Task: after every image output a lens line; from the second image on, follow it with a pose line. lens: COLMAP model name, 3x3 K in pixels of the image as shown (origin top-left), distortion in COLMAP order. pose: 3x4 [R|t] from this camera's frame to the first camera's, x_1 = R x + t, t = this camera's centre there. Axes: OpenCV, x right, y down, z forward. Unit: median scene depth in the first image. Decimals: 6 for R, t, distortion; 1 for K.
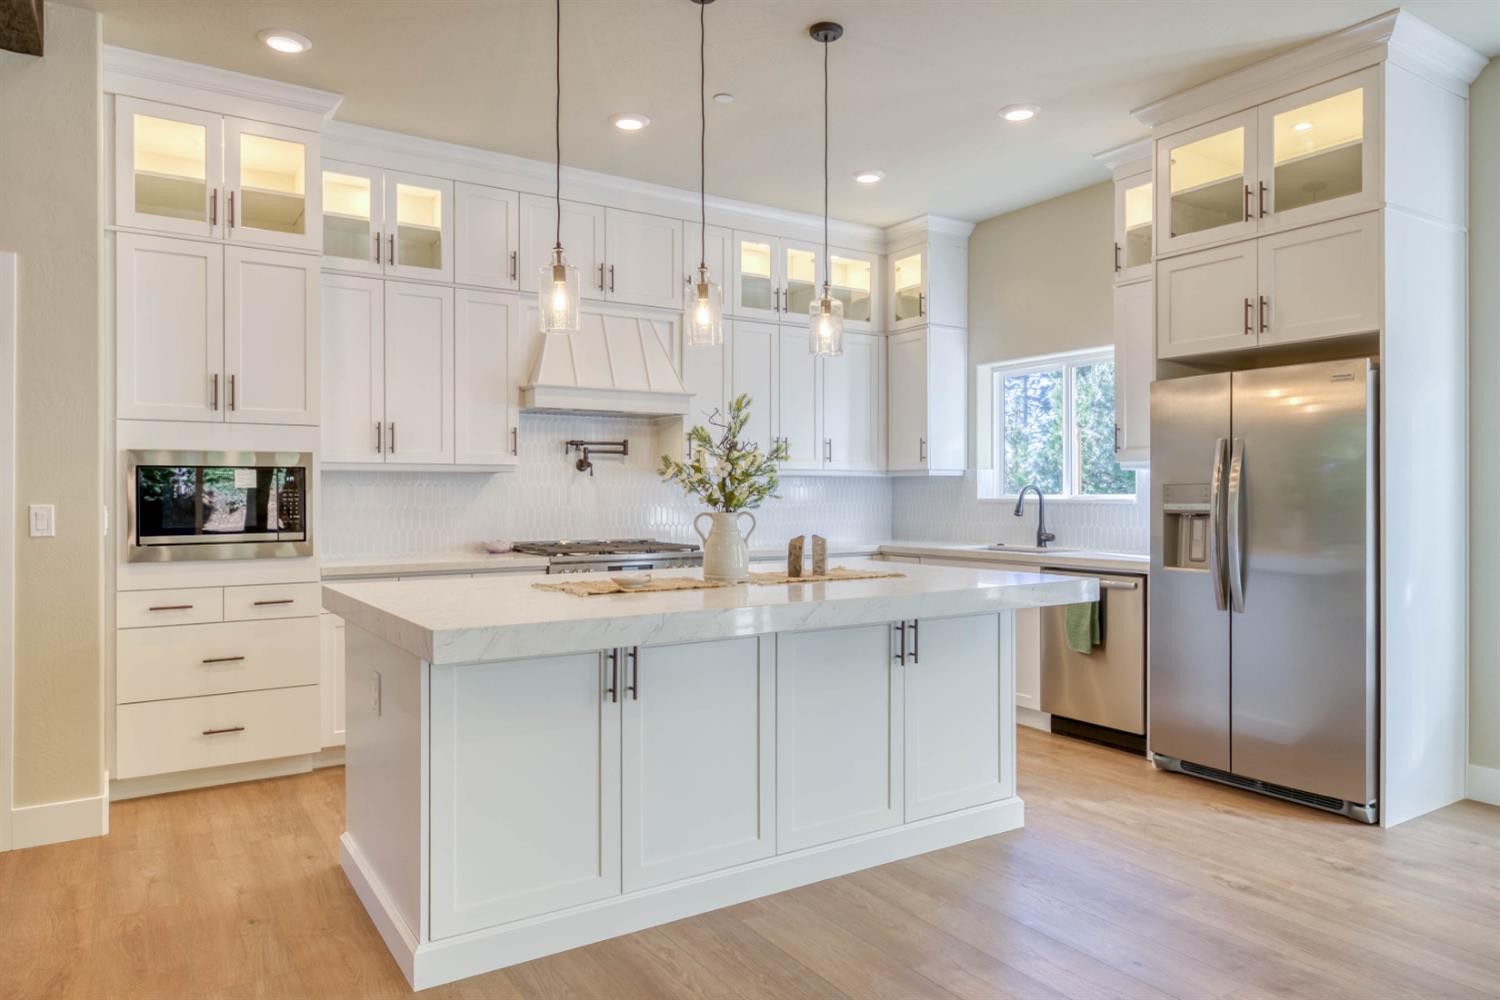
lens RADIAL K [[991.2, 0, 749.6], [0, 991.2, 488.5], [0, 0, 1]] dist [-0.009037, 0.007773]
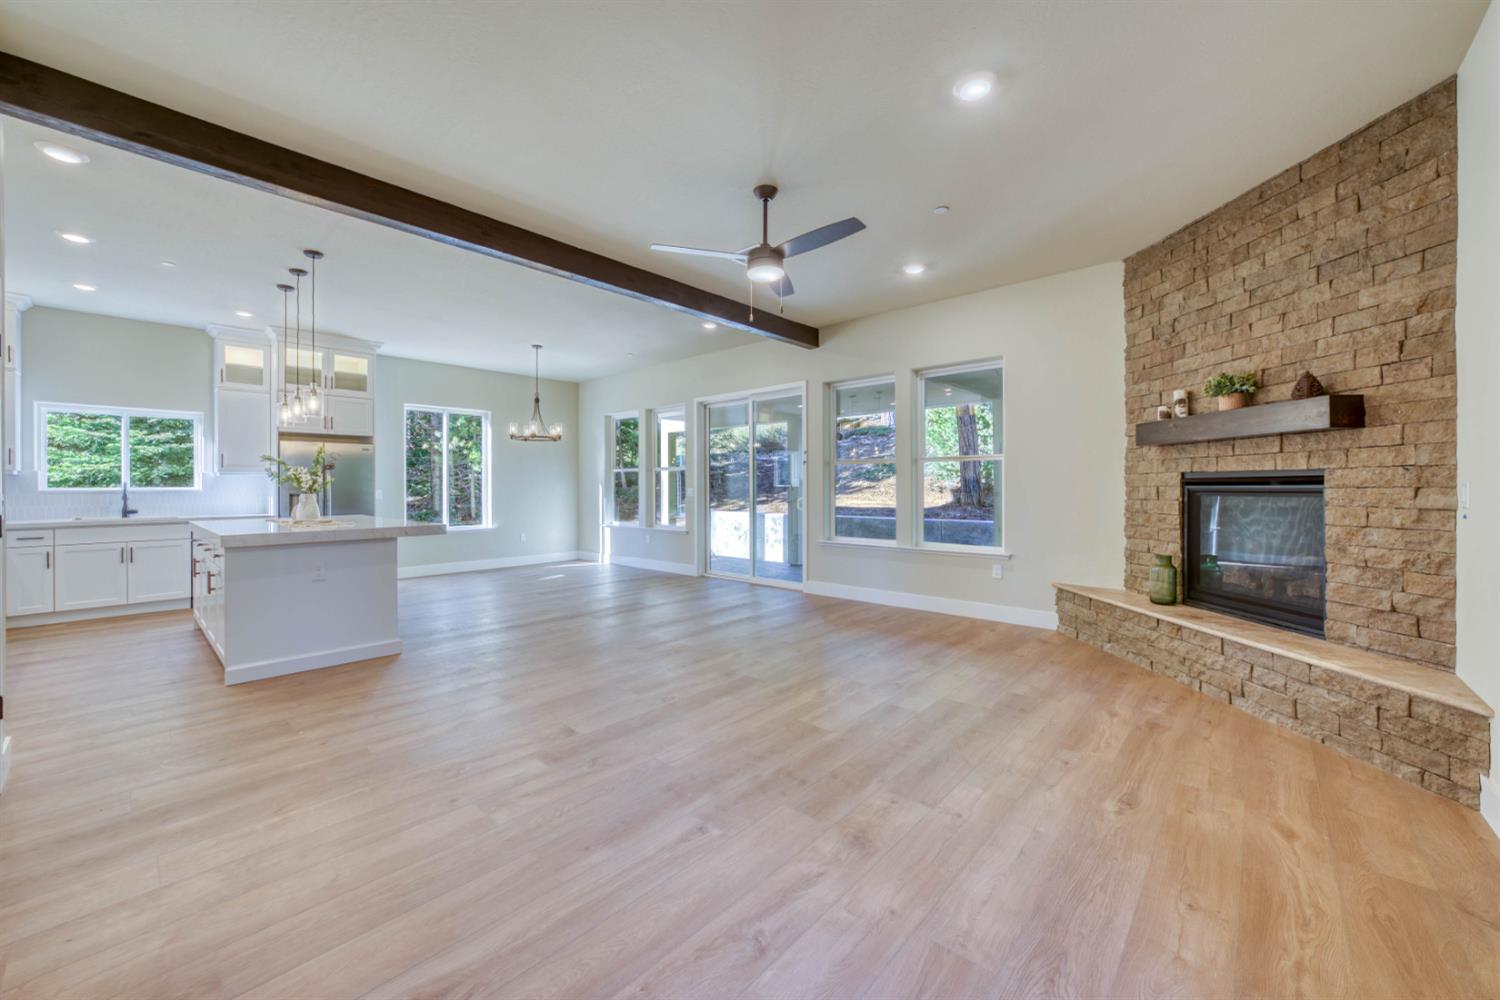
lens RADIAL K [[580.4, 0, 714.5], [0, 580.4, 481.2], [0, 0, 1]] dist [0.007500, 0.000596]
pose [[-0.215019, 0.009192, 0.976567, -1.092964], [-0.001150, 0.999953, -0.009665, 0.004248], [-0.976609, -0.003201, -0.214998, 0.230367]]
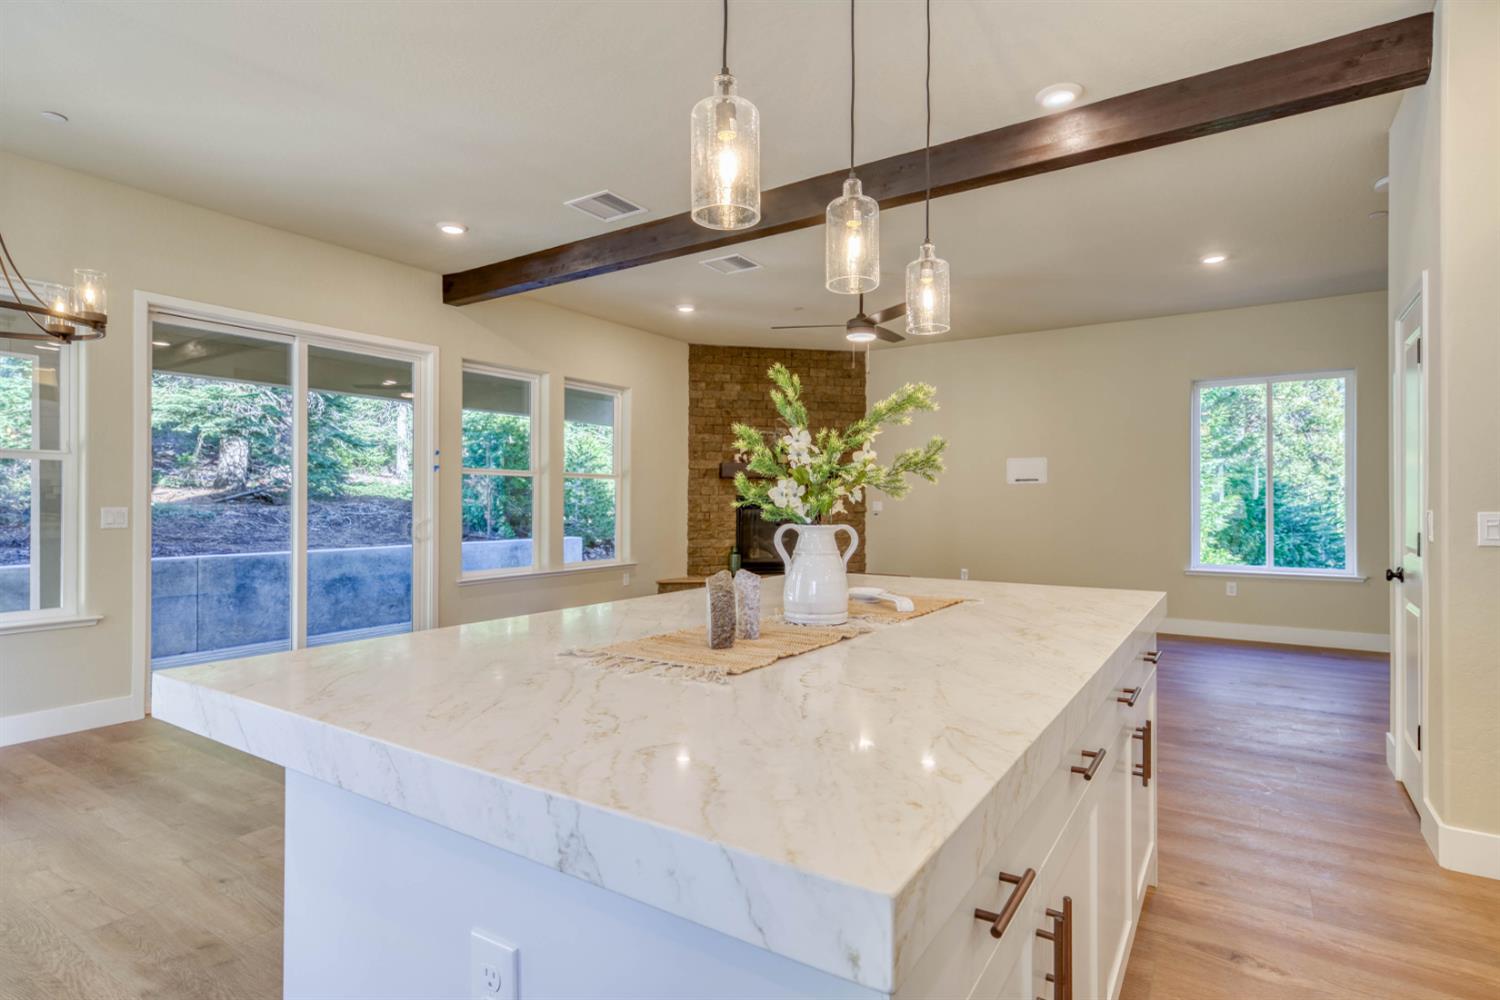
lens RADIAL K [[764.4, 0, 761.4], [0, 764.4, 501.6], [0, 0, 1]] dist [0.004549, 0.001391]
pose [[-0.916083, -0.001894, -0.400984, 0.157840], [0.000476, 0.999983, -0.005811, 0.008178], [0.400988, -0.005514, -0.916067, 1.006260]]
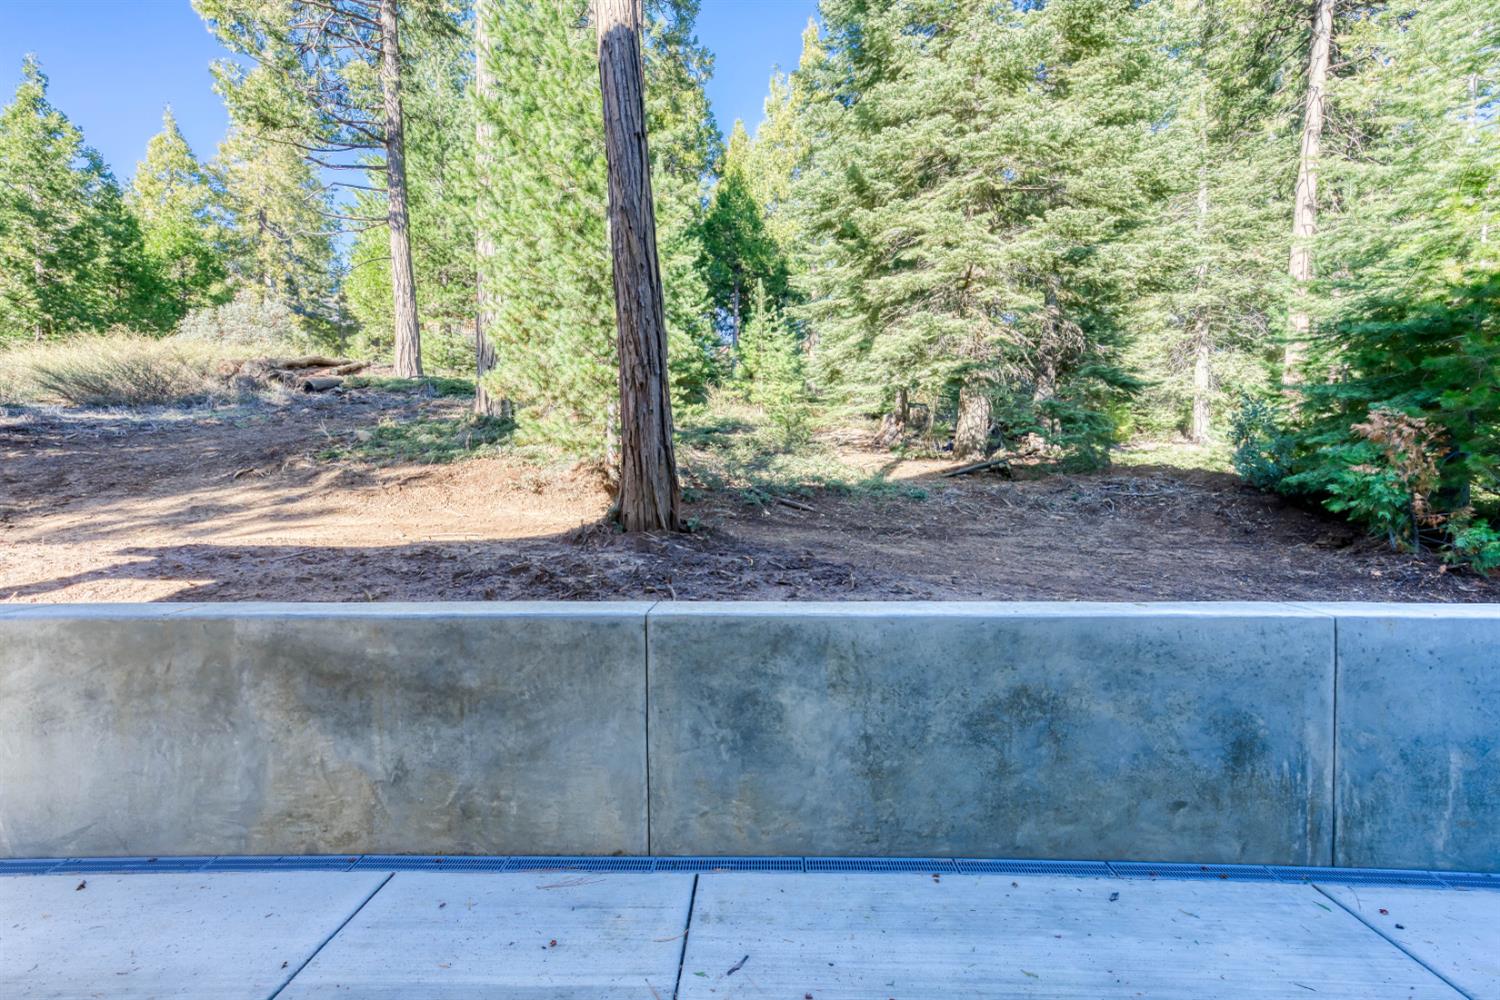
lens RADIAL K [[668.0, 0, 754.6], [0, 668.0, 496.7], [0, 0, 1]] dist [0.010923, 0.004323]
pose [[-0.819658, -0.009662, 0.572772, 0.209503], [0.002834, 0.999777, 0.020920, 0.007165], [-0.572846, 0.018771, -0.819448, -0.508186]]
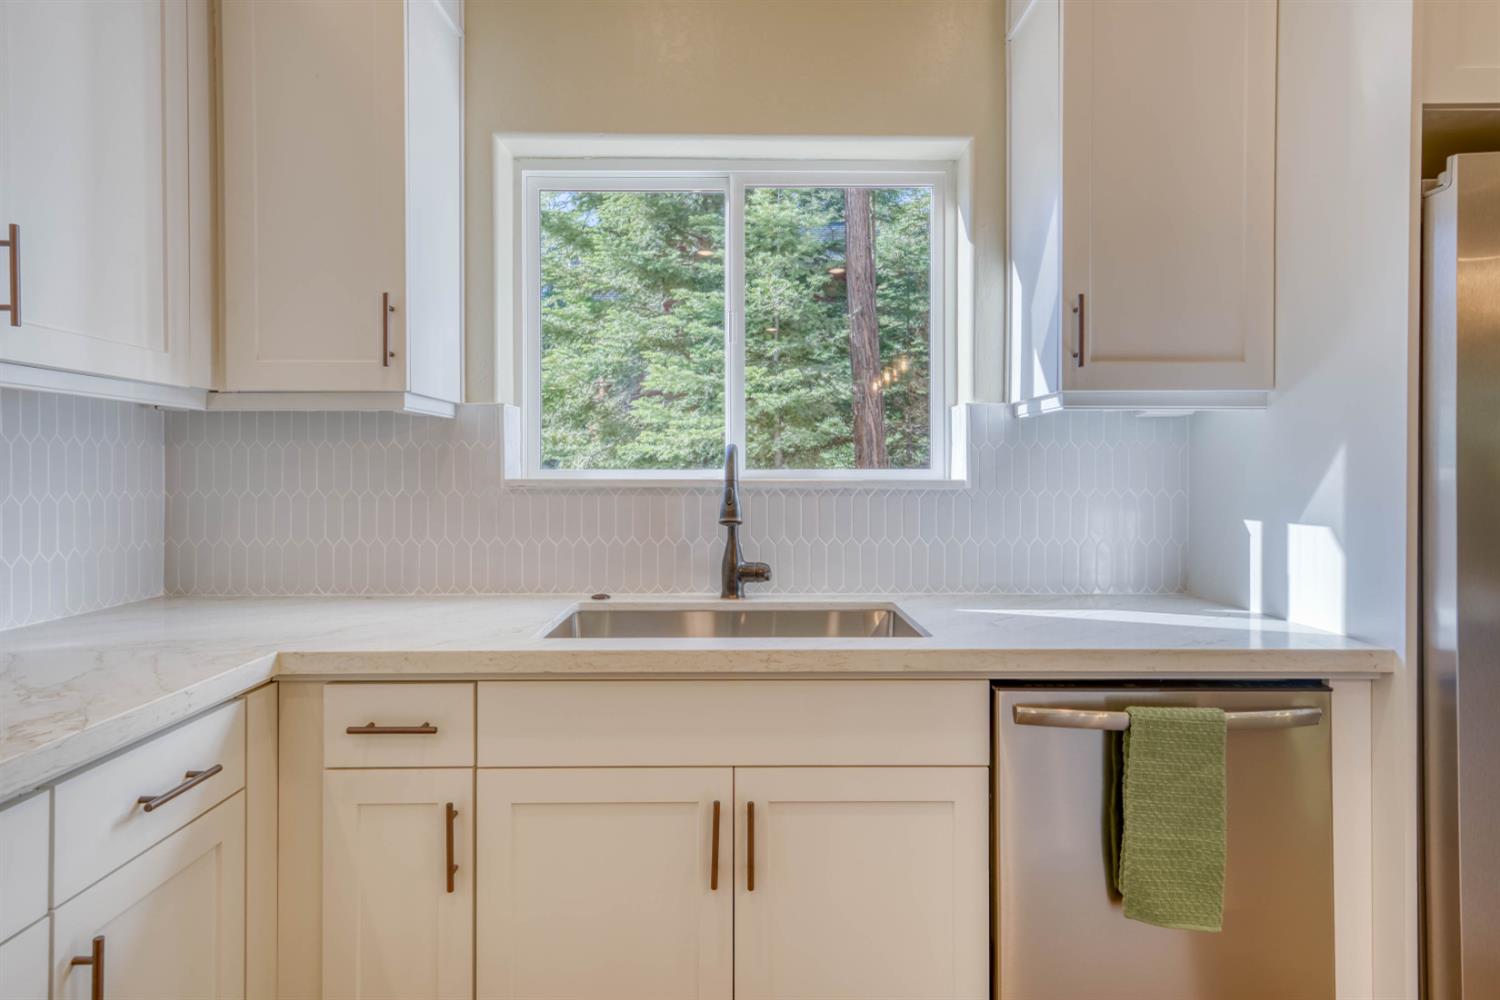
lens RADIAL K [[852.8, 0, 755.7], [0, 852.8, 468.4], [0, 0, 1]] dist [0.027611, -0.000187]
pose [[0.528397, 0.003628, 0.848990, -0.000015], [-0.005742, 0.999983, -0.000699, 0.006997], [-0.848978, -0.004506, 0.528409, 0.927661]]
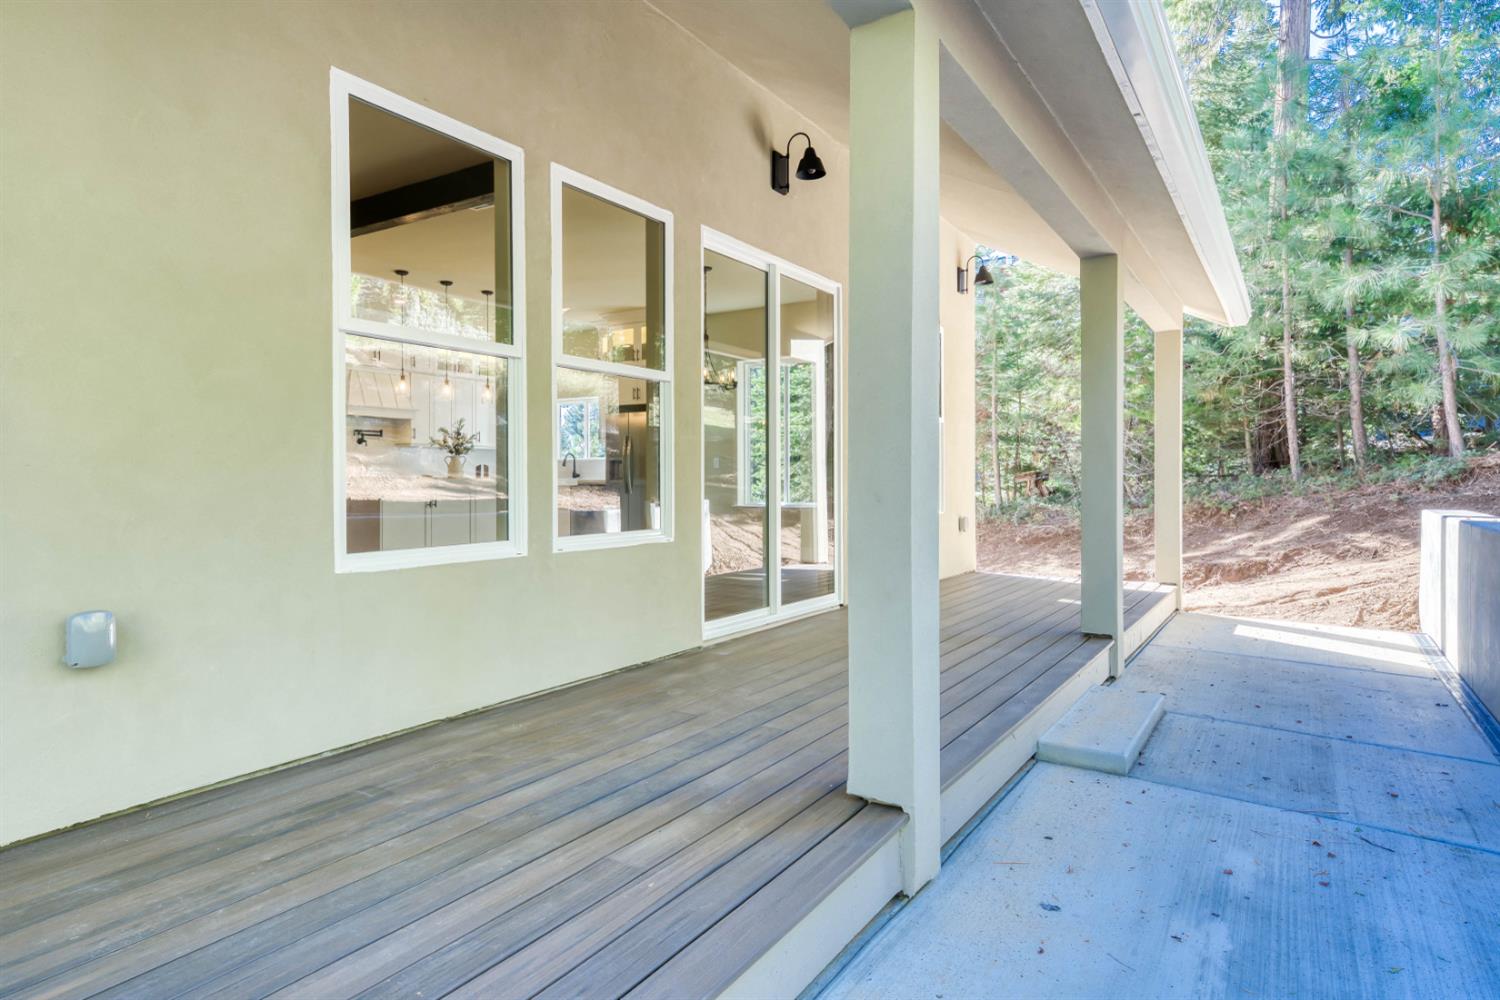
lens RADIAL K [[852.8, 0, 755.1], [0, 852.8, 492.4], [0, 0, 1]] dist [0.027611, -0.000187]
pose [[0.913437, -0.006613, 0.406926, -0.165042], [-0.001613, 0.999801, 0.019868, 0.055245], [-0.406977, -0.018805, 0.913245, -1.193057]]
